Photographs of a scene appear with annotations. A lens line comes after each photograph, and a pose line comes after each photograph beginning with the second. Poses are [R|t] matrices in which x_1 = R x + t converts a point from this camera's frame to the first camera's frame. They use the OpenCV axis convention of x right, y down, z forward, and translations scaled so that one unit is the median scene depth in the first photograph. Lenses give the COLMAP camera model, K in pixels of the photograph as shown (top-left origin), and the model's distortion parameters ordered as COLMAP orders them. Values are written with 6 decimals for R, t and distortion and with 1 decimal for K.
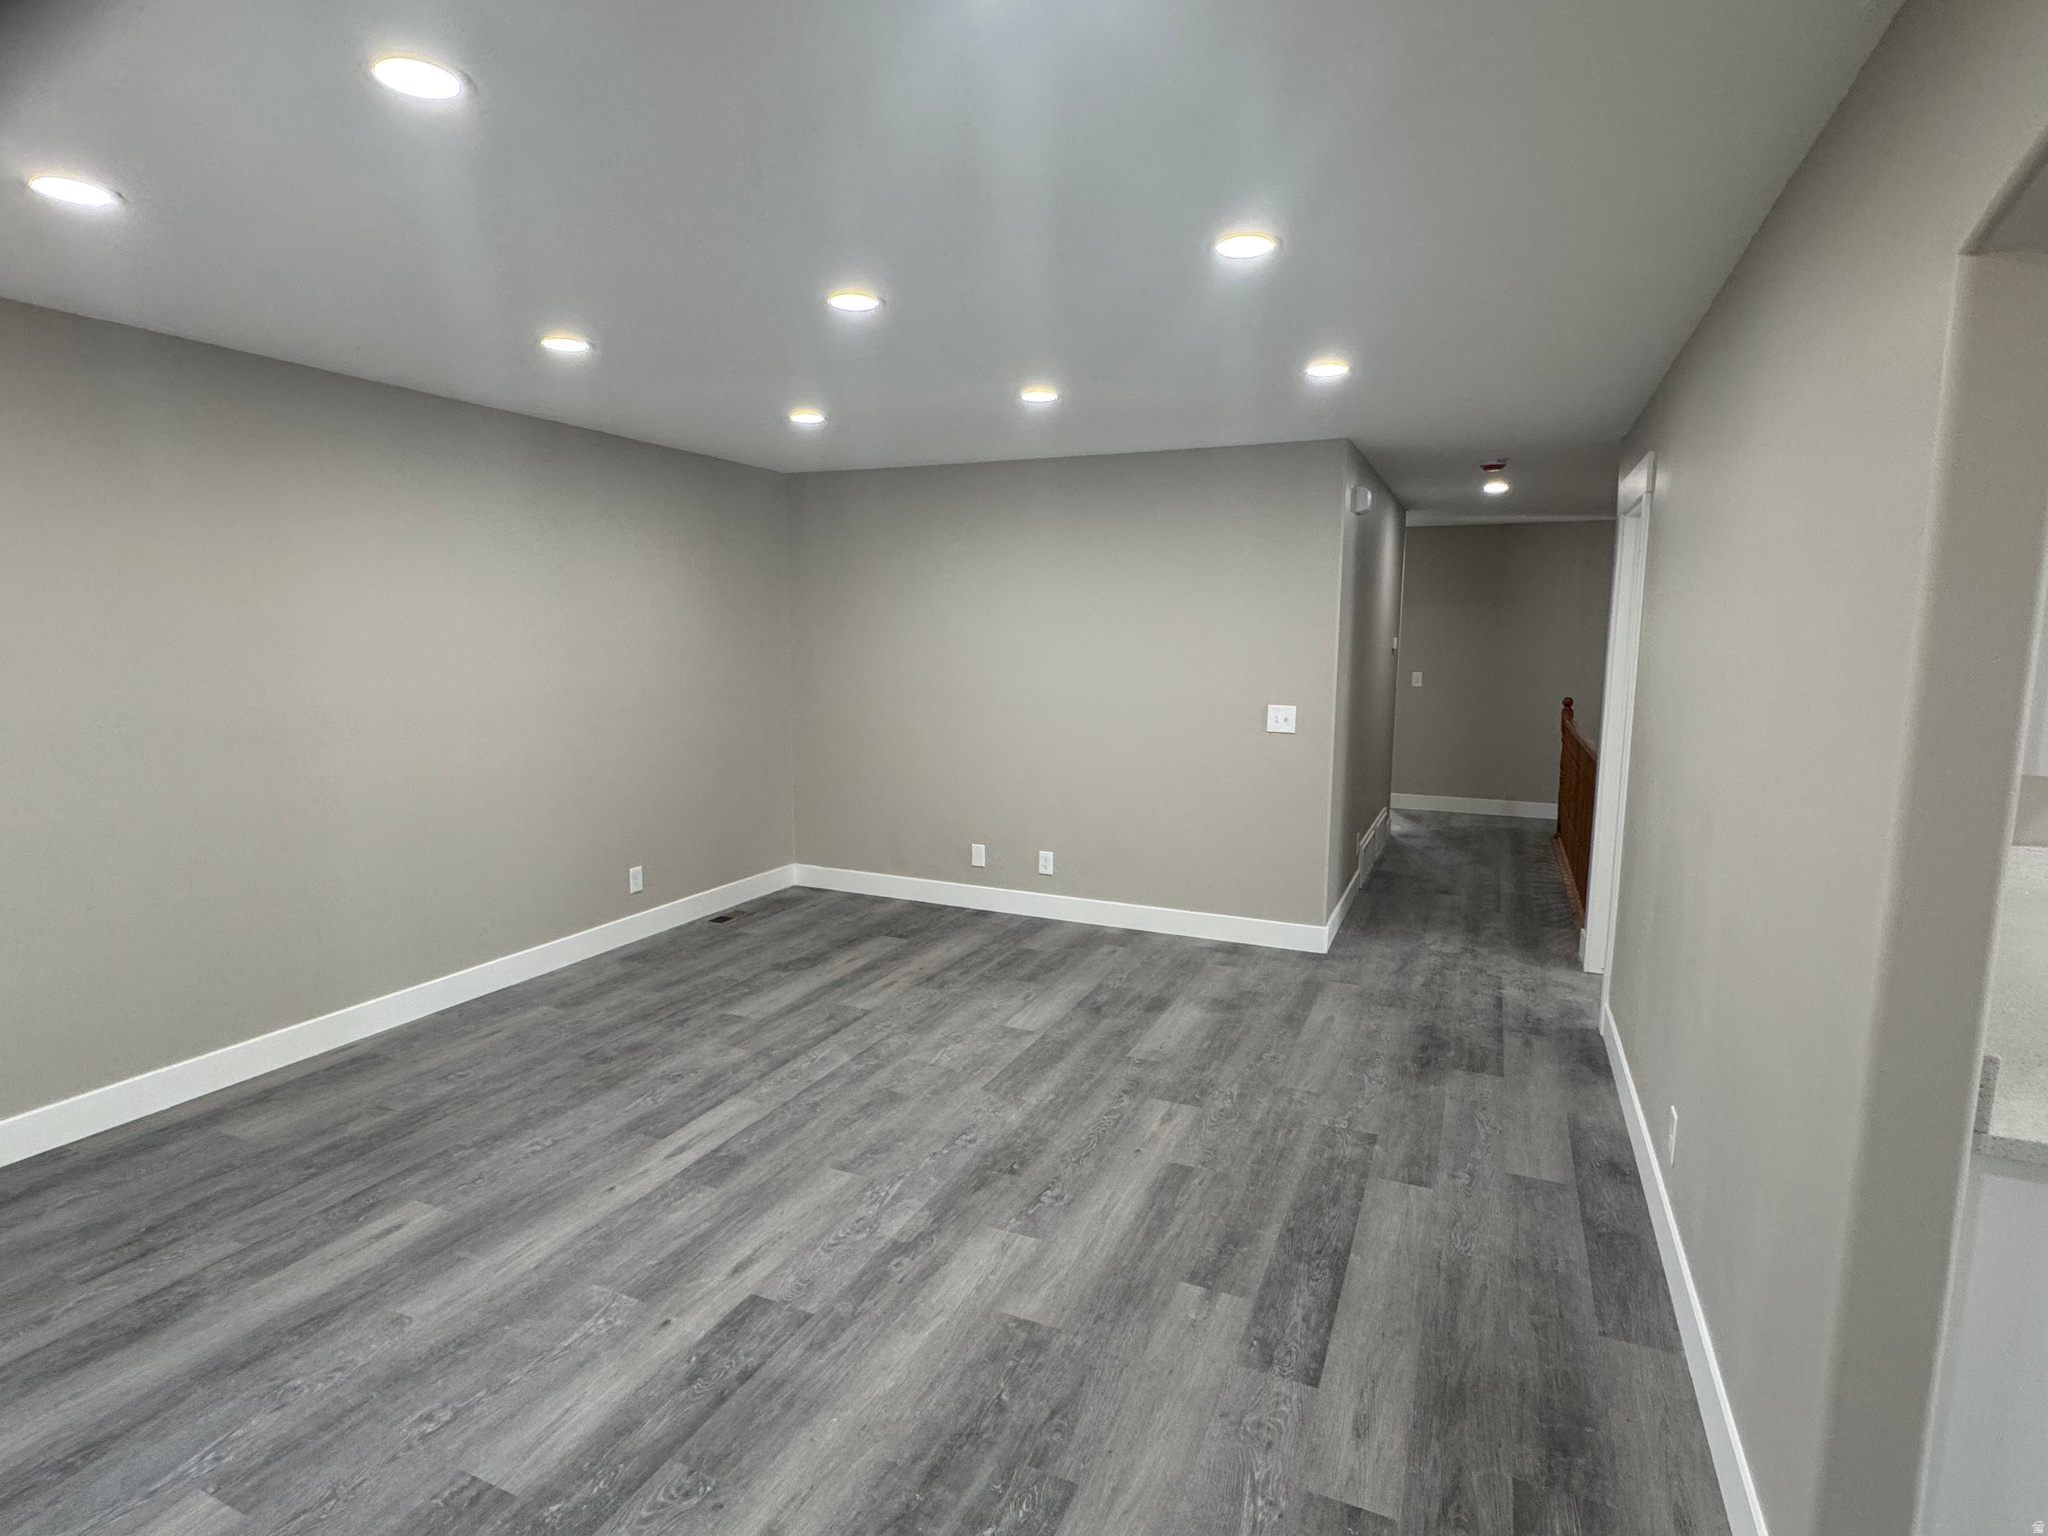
lens RADIAL K [[1064.4, 0, 1023.1], [0, 1064.4, 769.6], [0, 0, 1]] dist [-0.006549, -0.000565]
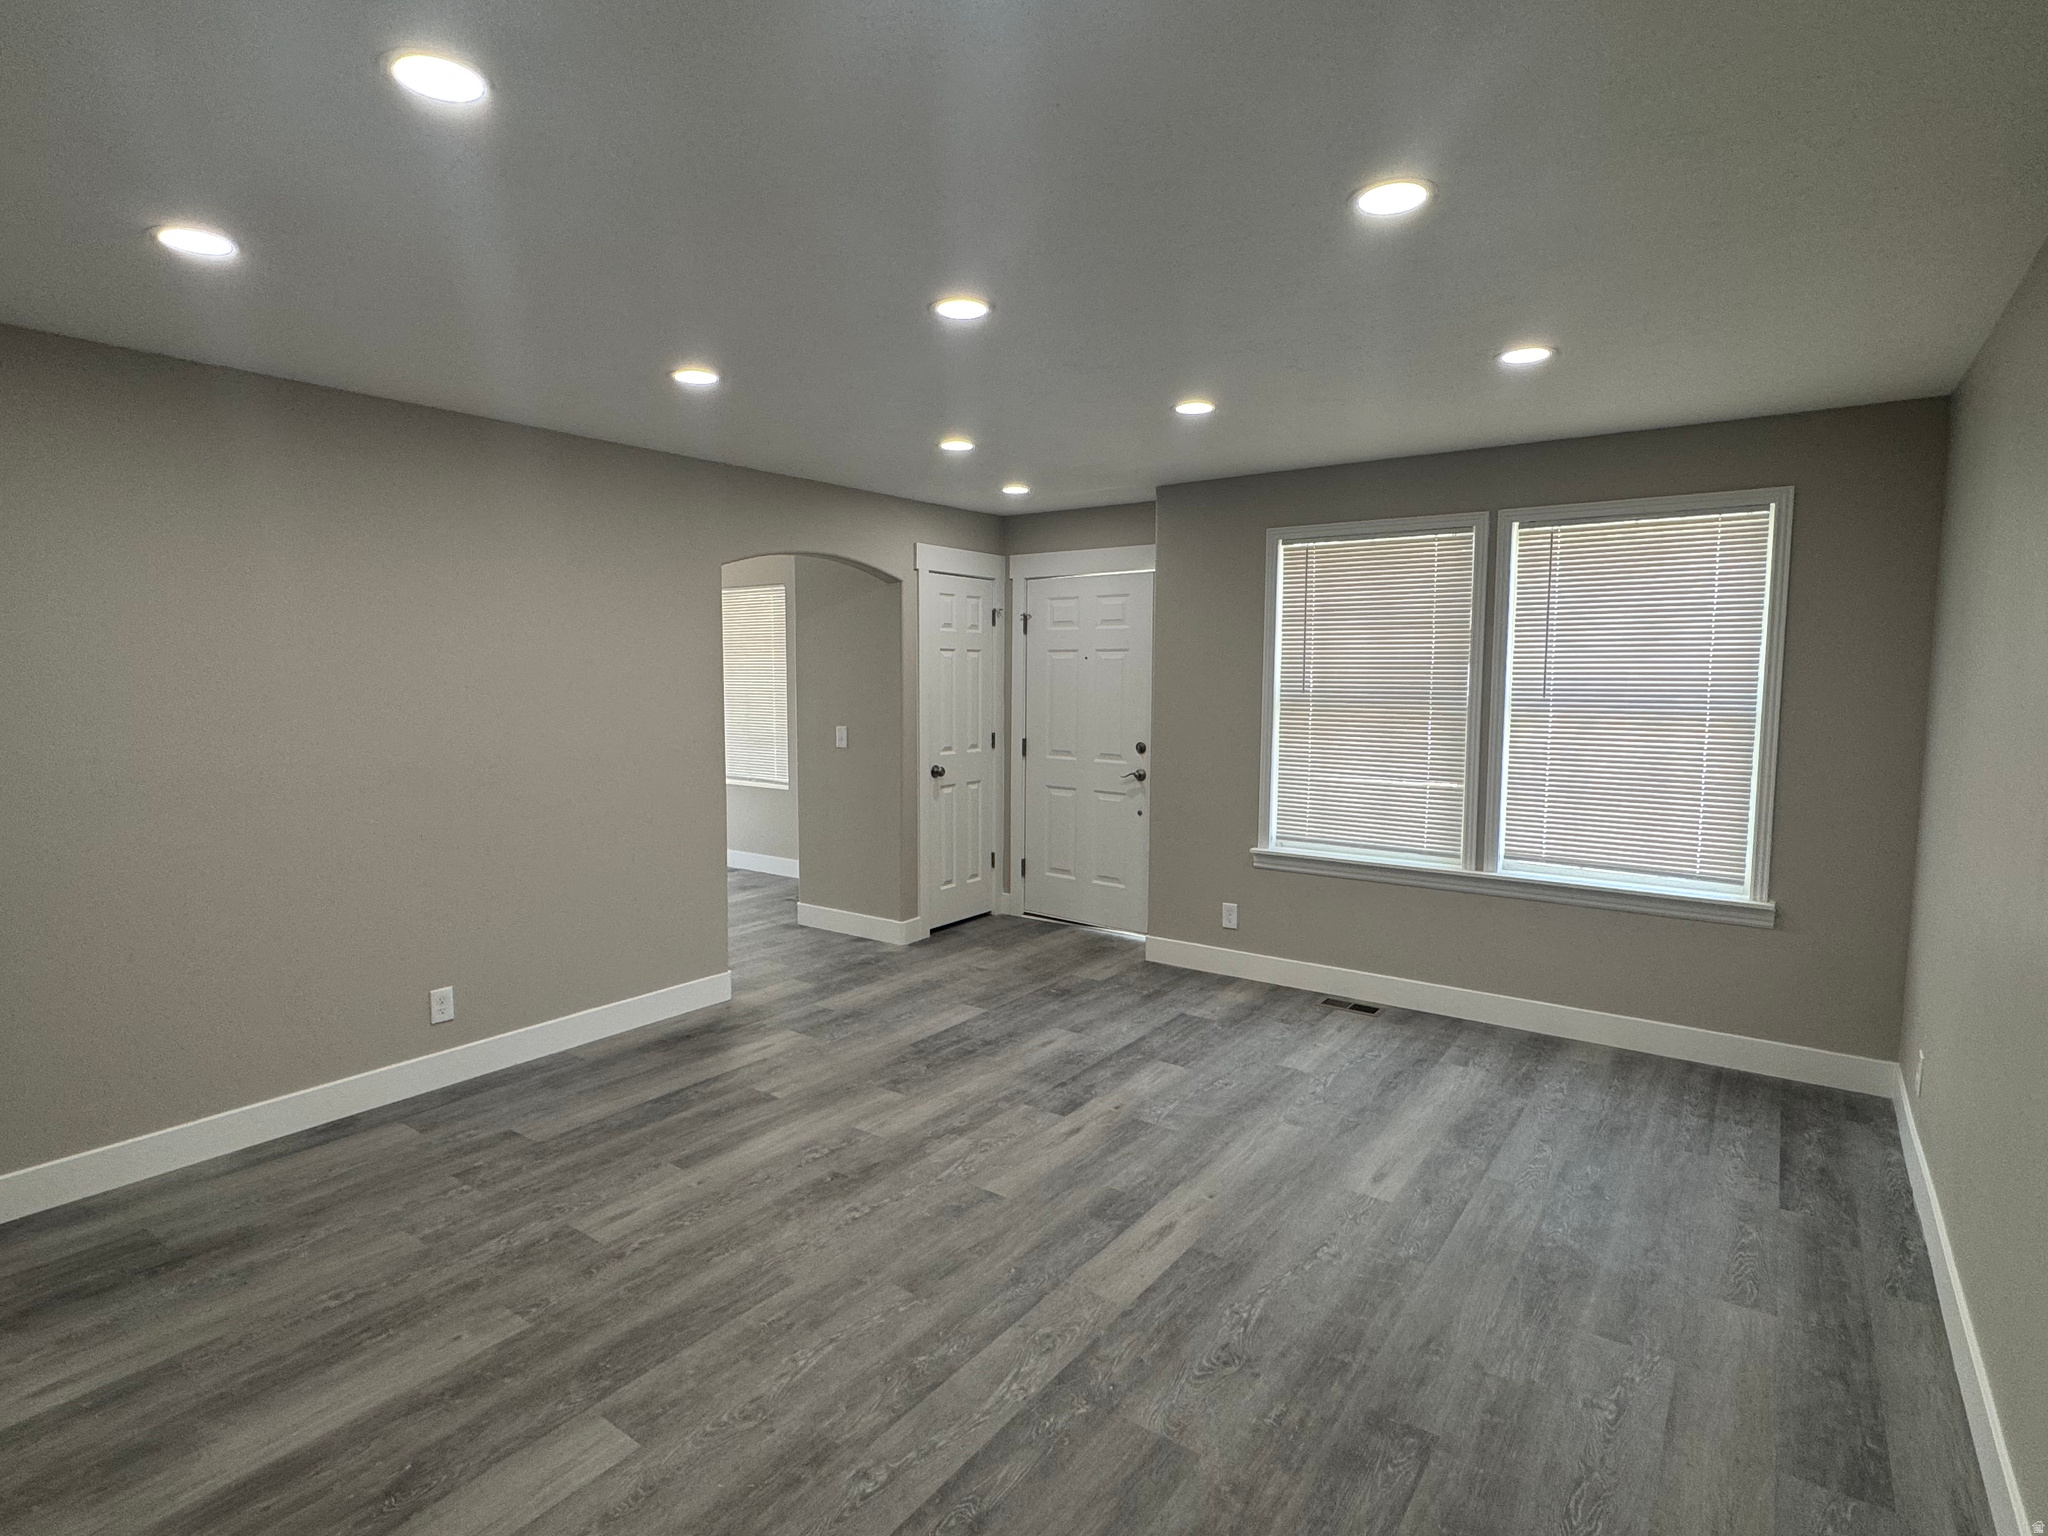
lens RADIAL K [[1064.4, 0, 1022.6], [0, 1064.4, 766.8], [0, 0, 1]] dist [-0.006549, -0.000565]
pose [[-0.979215, -0.026440, 0.201093, -0.381730], [0.017998, 0.976229, 0.215995, -0.232135], [-0.202024, 0.215125, -0.955462, 1.832893]]
